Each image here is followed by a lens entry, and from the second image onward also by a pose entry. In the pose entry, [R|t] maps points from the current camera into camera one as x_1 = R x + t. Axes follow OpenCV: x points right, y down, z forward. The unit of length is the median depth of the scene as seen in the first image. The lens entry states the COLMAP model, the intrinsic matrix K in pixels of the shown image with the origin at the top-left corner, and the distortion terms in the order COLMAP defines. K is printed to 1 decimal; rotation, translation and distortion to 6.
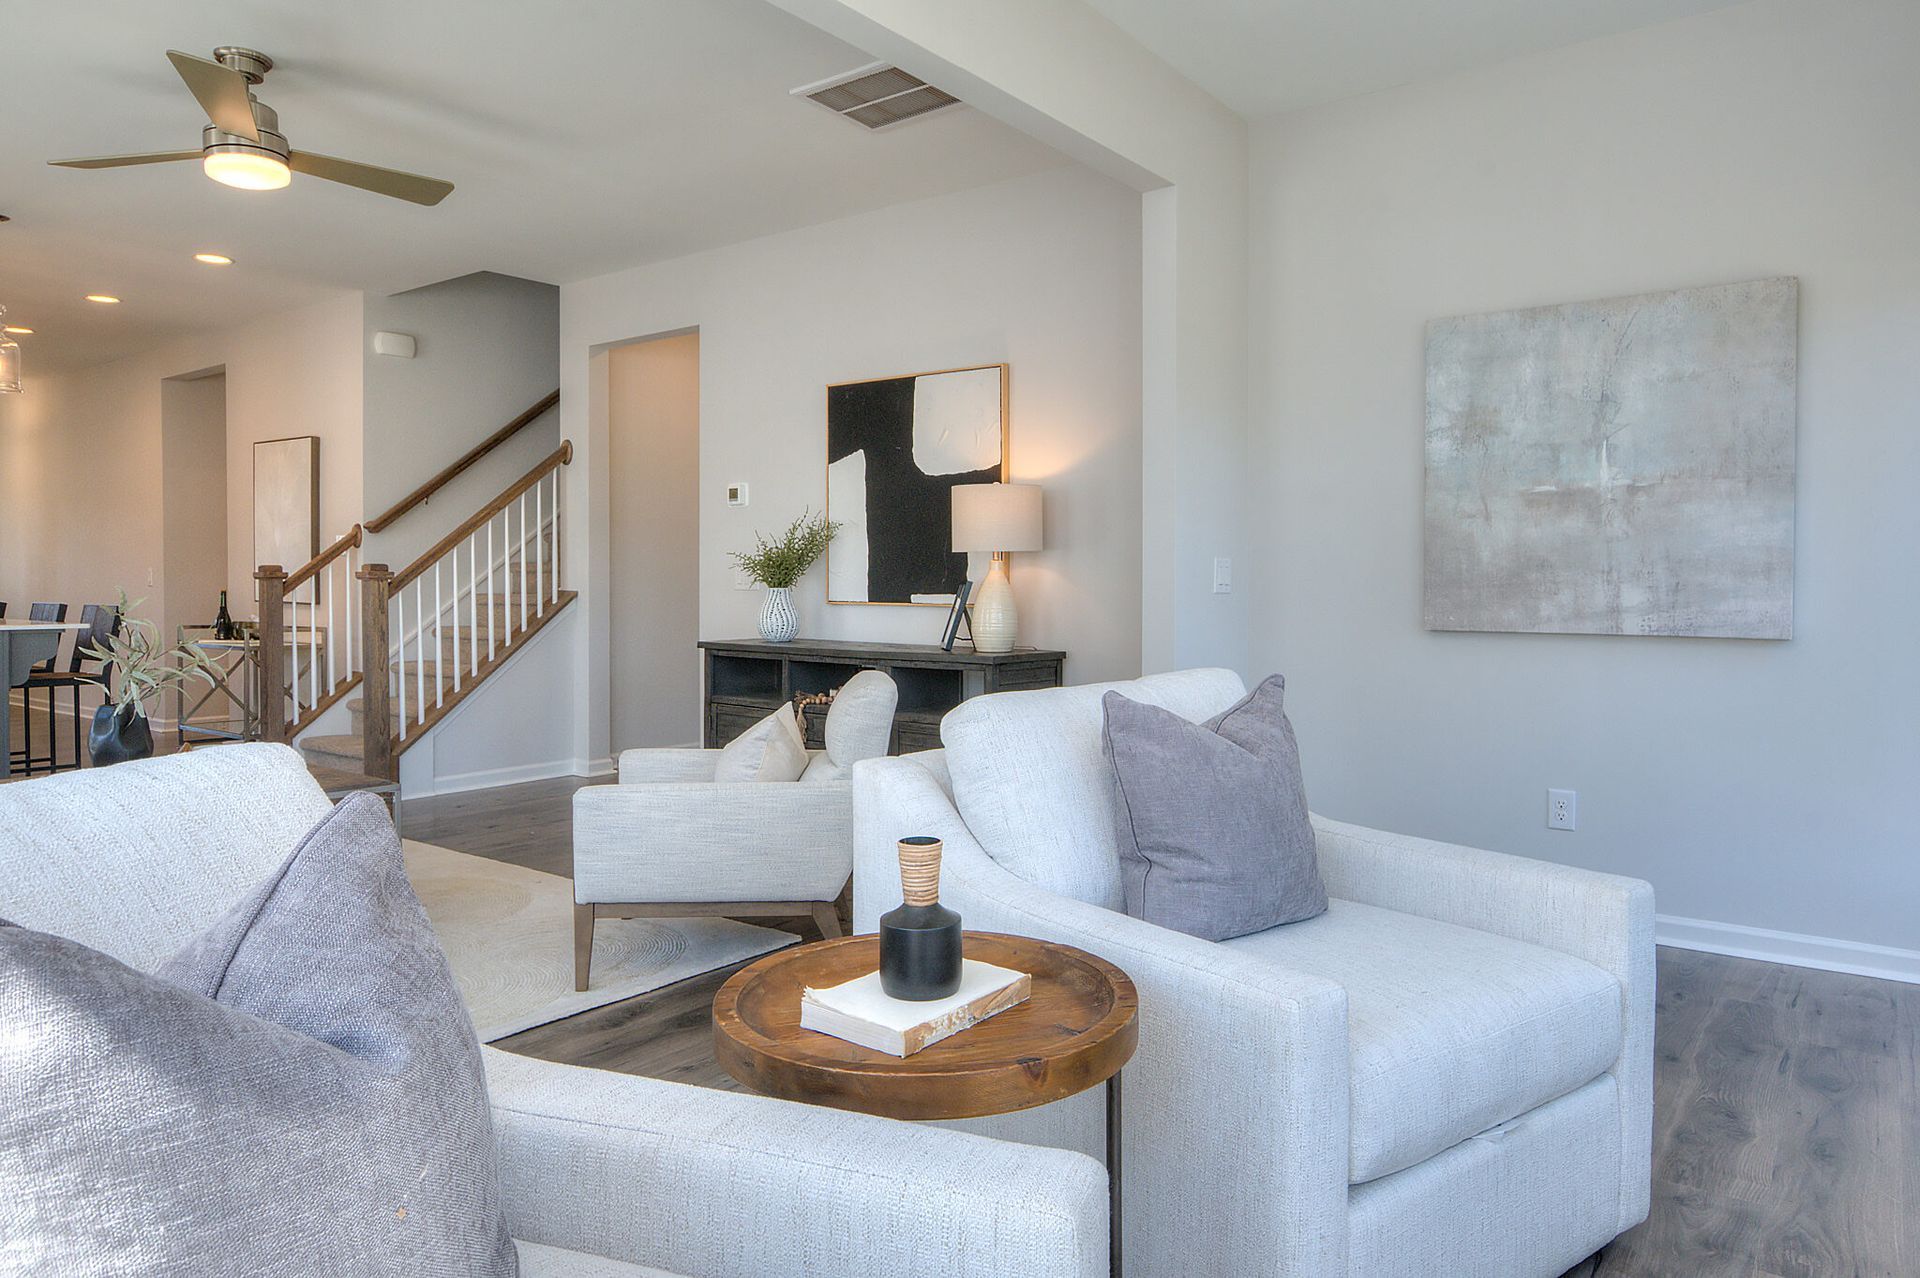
lens RADIAL K [[1220.9, 0, 950.5], [0, 1220.9, 579.3], [0, 0, 1]] dist [-0.002409, 0.001756]
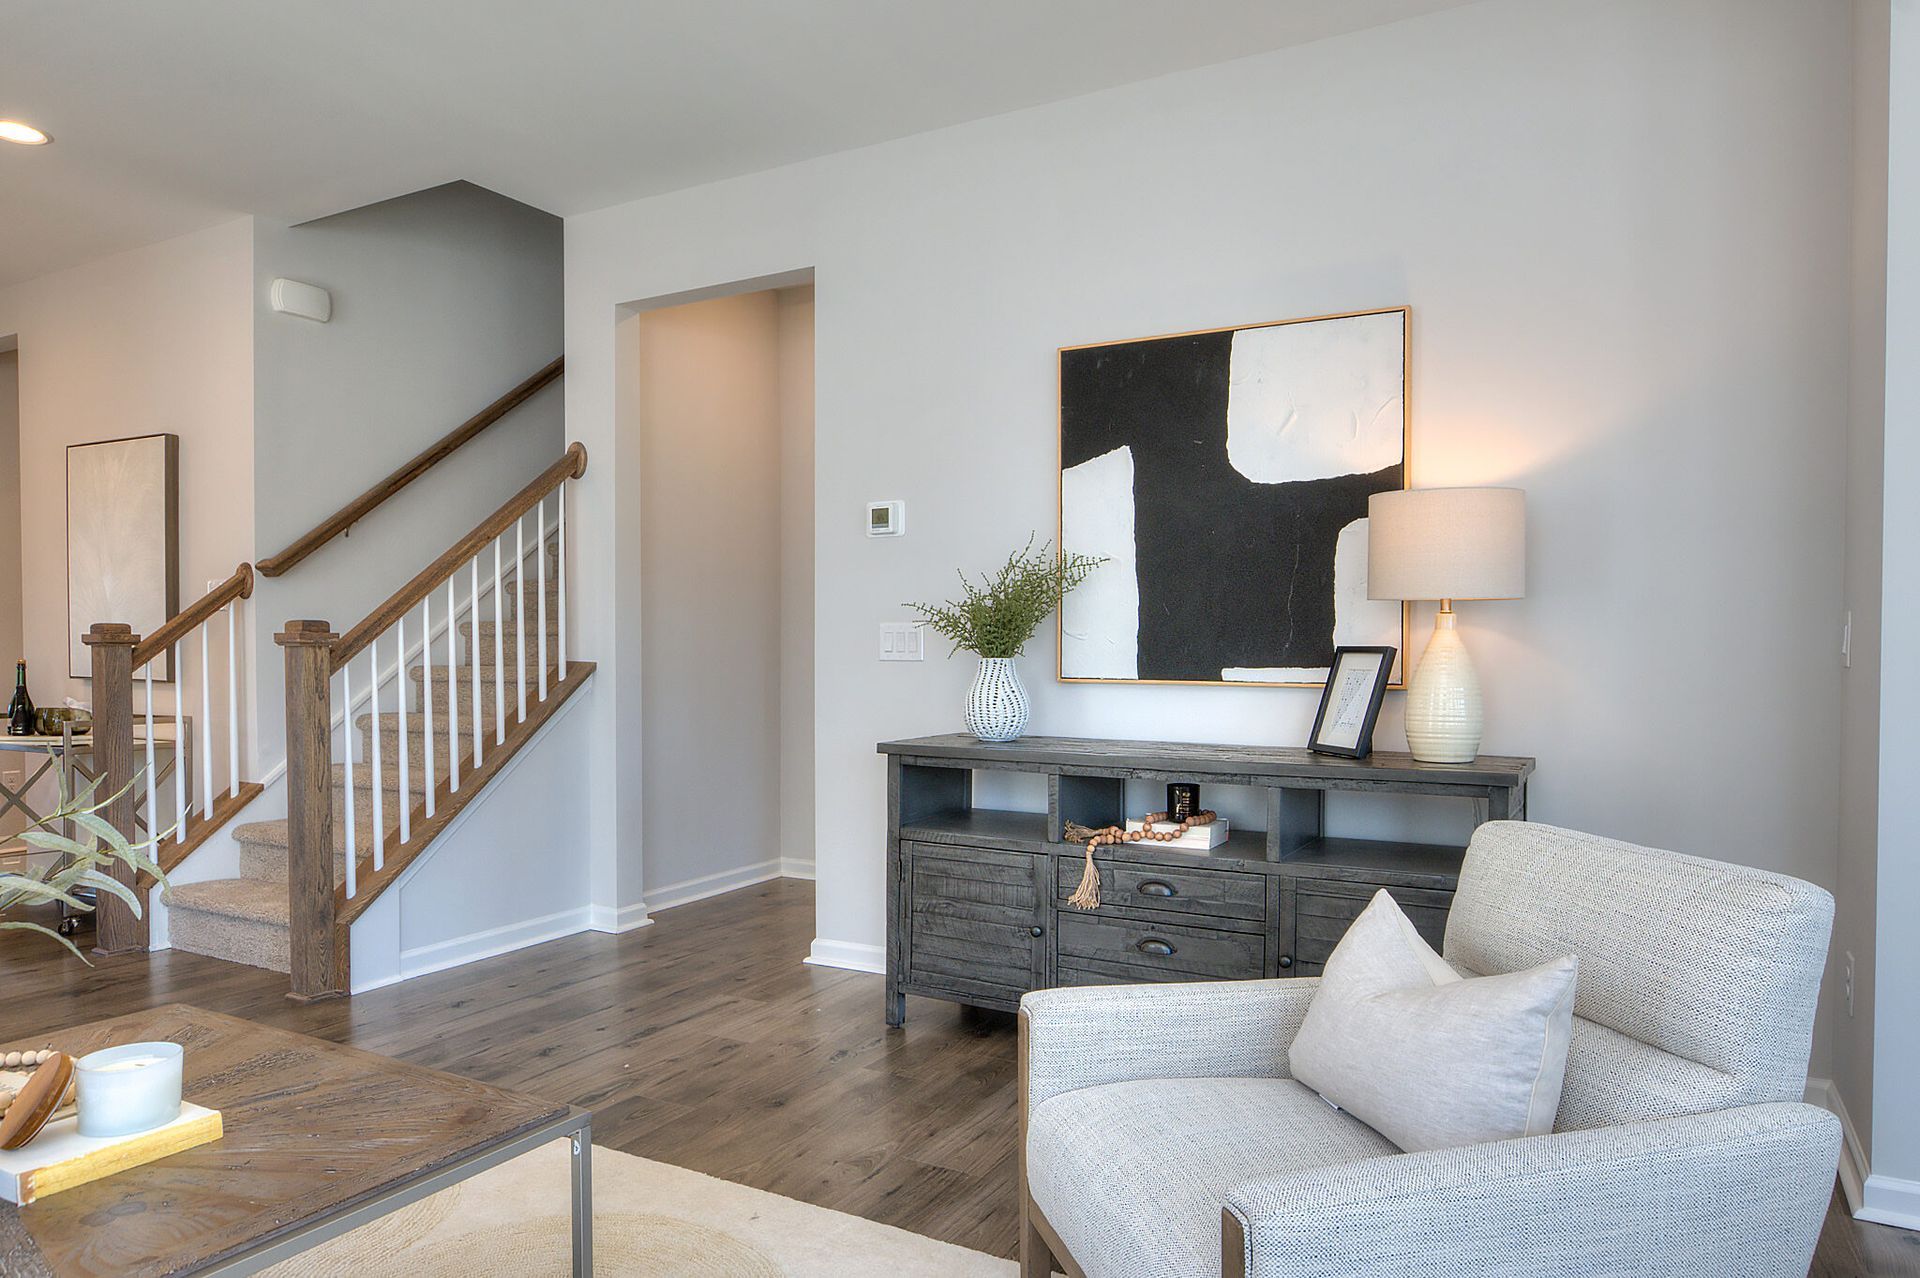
lens RADIAL K [[1220.9, 0, 955.3], [0, 1220.9, 657.6], [0, 0, 1]] dist [-0.002409, 0.001756]
pose [[0.989722, -0.001627, 0.142998, -0.218504], [0.000378, 0.999962, 0.008762, 0.001038], [-0.143007, -0.008618, 0.989684, 0.311802]]
